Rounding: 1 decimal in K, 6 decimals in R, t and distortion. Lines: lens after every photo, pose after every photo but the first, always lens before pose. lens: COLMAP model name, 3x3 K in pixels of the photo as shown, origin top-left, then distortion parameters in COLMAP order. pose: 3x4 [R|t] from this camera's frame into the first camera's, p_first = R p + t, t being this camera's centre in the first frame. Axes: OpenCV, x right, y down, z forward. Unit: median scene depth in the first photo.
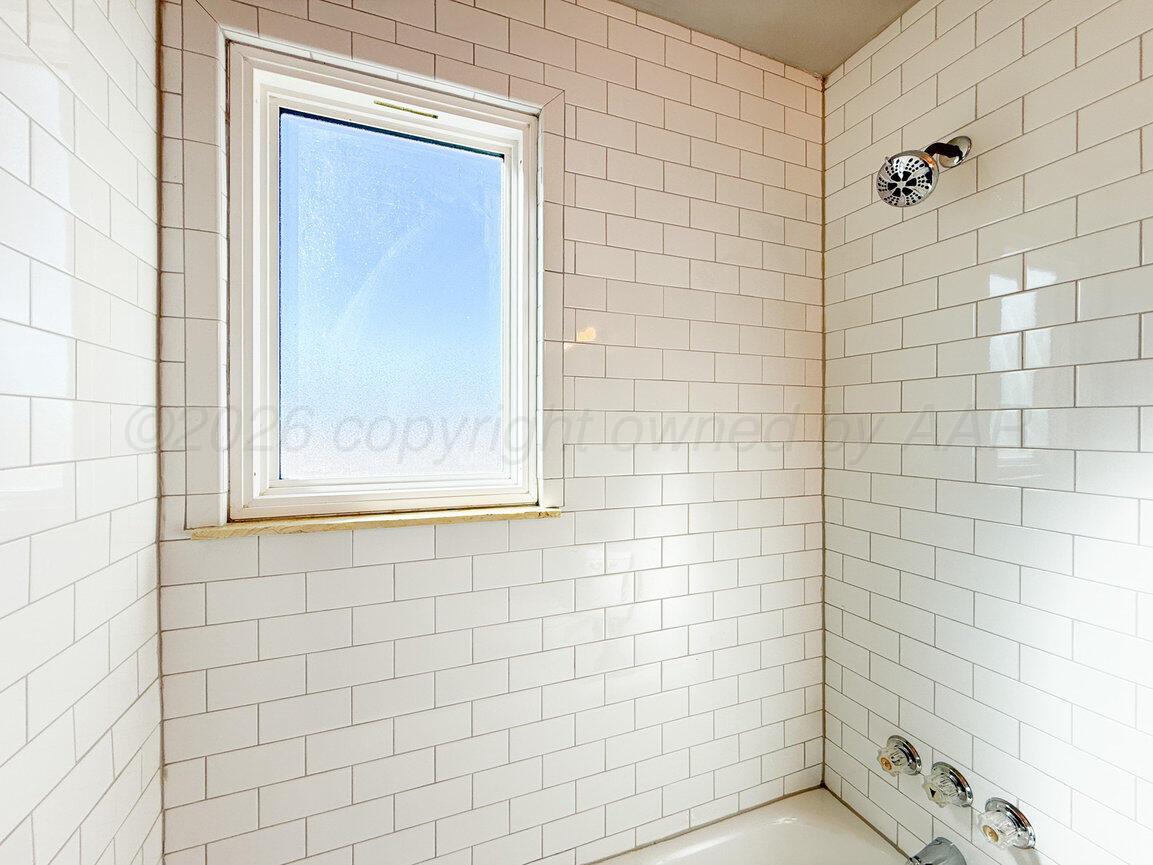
lens RADIAL K [[474.4, 0, 578.2], [0, 474.4, 429.3], [0, 0, 1]] dist [0.004423, 0.000578]
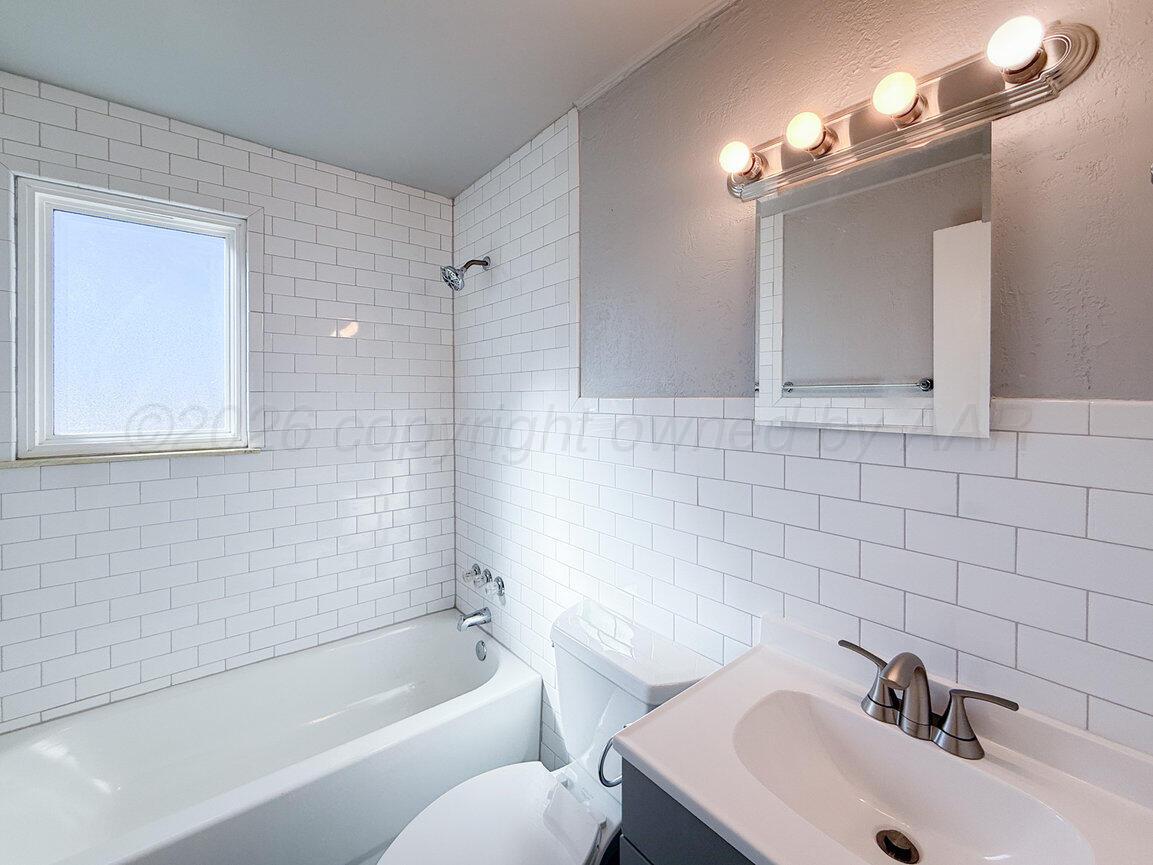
lens RADIAL K [[474.4, 0, 572.0], [0, 474.4, 397.1], [0, 0, 1]] dist [0.004423, 0.000578]
pose [[0.947897, -0.001881, 0.318573, 0.522518], [0.001514, 0.999998, 0.001400, -0.023573], [-0.318575, -0.000844, 0.947897, -1.088045]]
